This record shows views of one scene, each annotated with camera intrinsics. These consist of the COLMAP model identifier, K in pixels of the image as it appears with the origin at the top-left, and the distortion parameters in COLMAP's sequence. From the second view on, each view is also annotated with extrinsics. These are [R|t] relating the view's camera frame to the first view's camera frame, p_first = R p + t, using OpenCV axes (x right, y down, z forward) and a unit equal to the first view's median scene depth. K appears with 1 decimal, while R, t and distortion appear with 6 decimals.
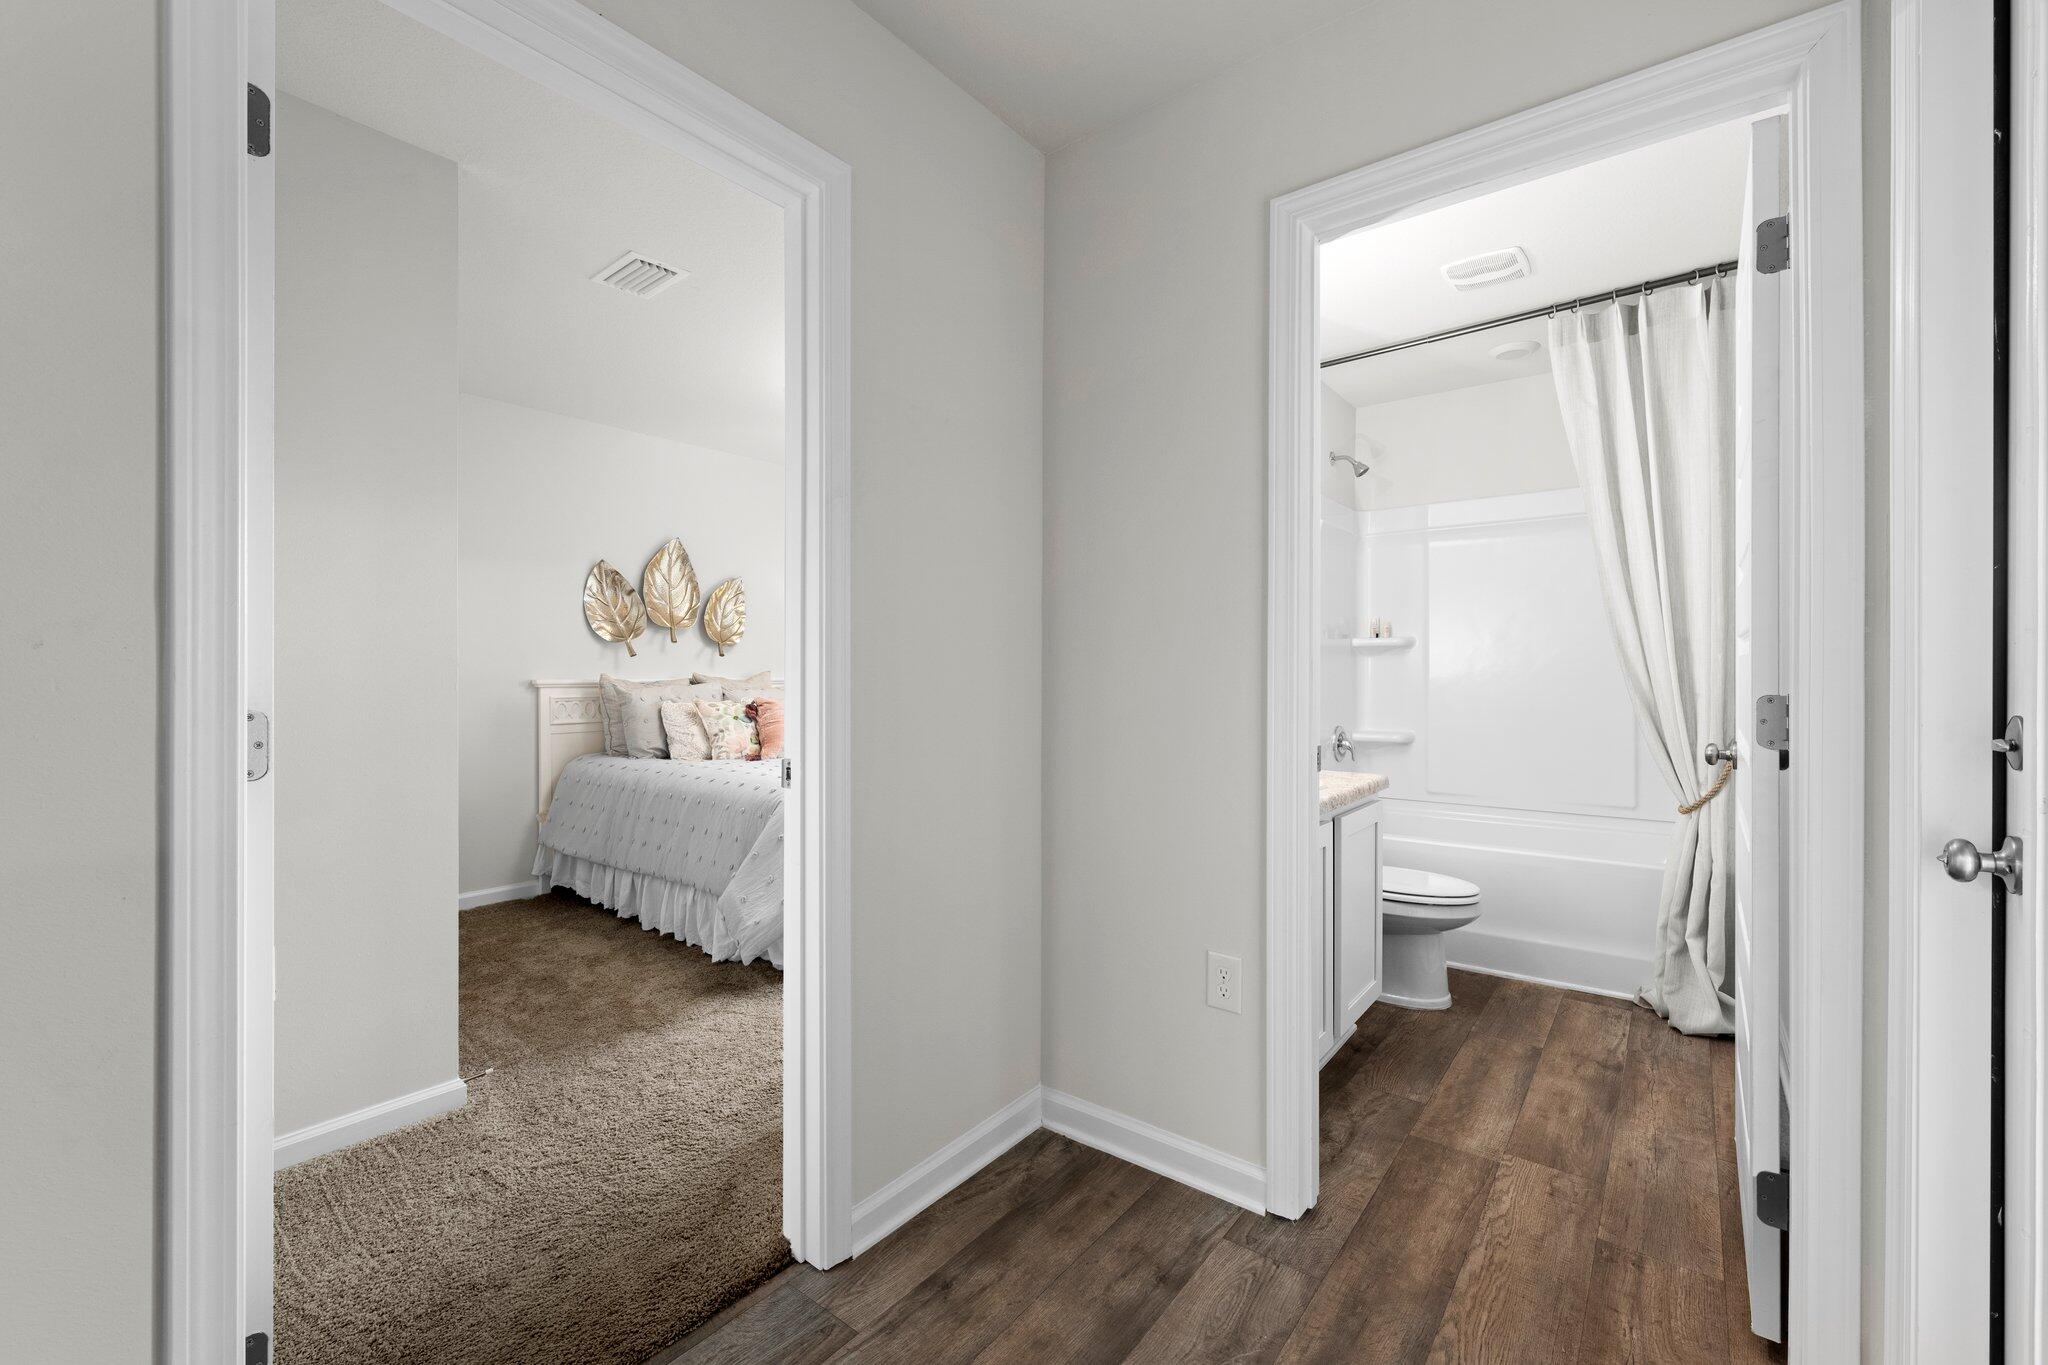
lens RADIAL K [[826.3, 0, 1020.2], [0, 826.3, 678.6], [0, 0, 1]] dist [-0.002140, 0.000928]
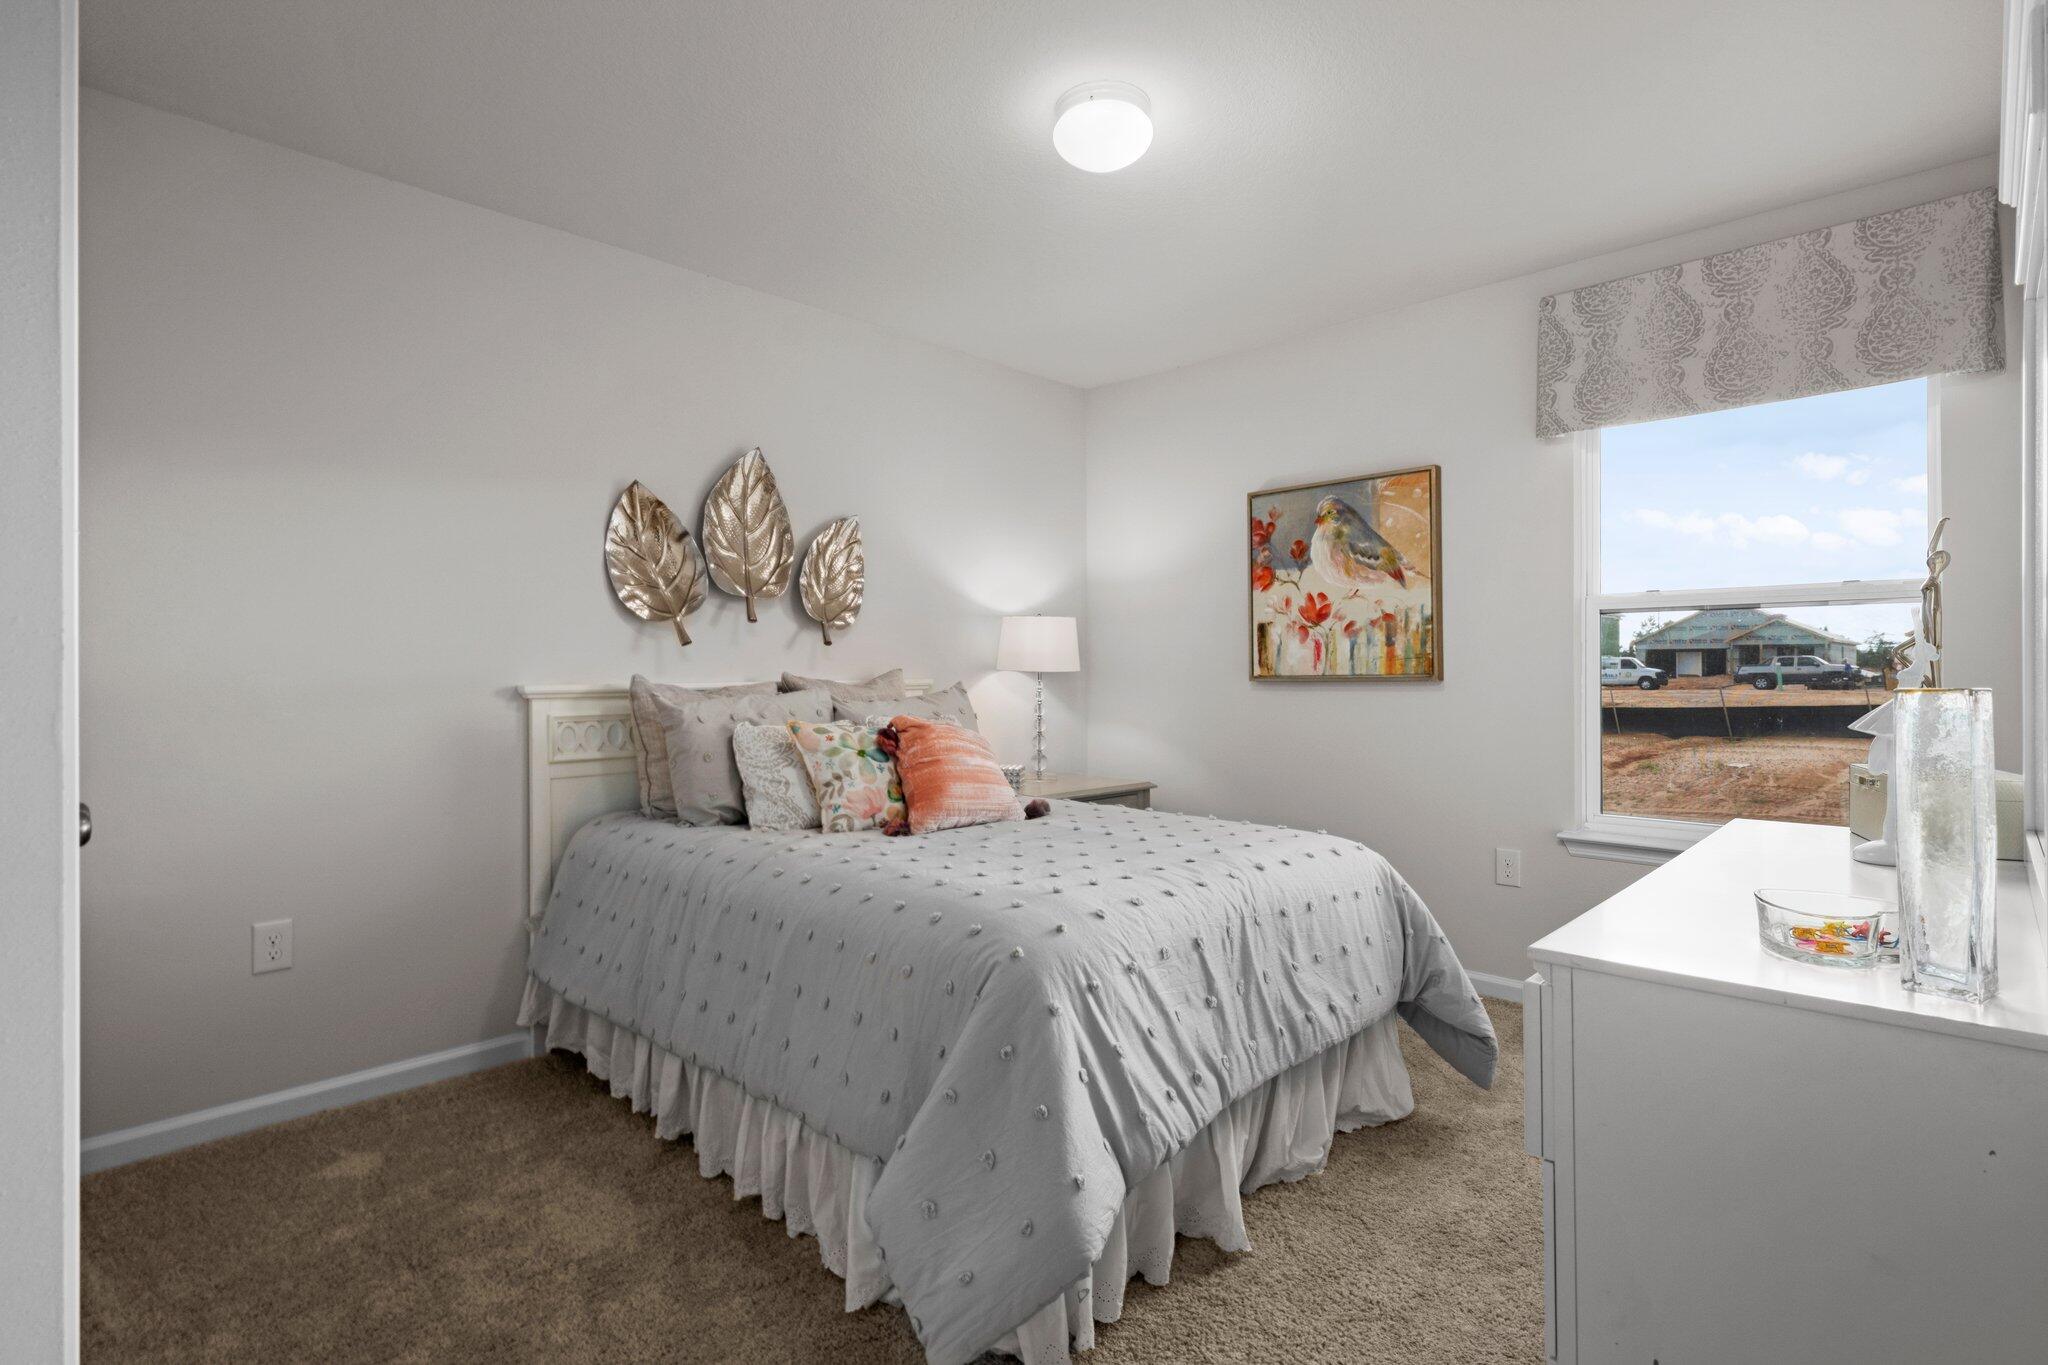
lens RADIAL K [[976.0, 0, 1023.2], [0, 976.0, 681.7], [0, 0, 1]] dist [-0.002592, 0.000855]
pose [[0.993553, -0.001702, -0.113353, -0.159903], [0.001854, 0.999998, 0.001234, -0.001194], [0.113350, -0.001437, 0.993554, 0.356071]]
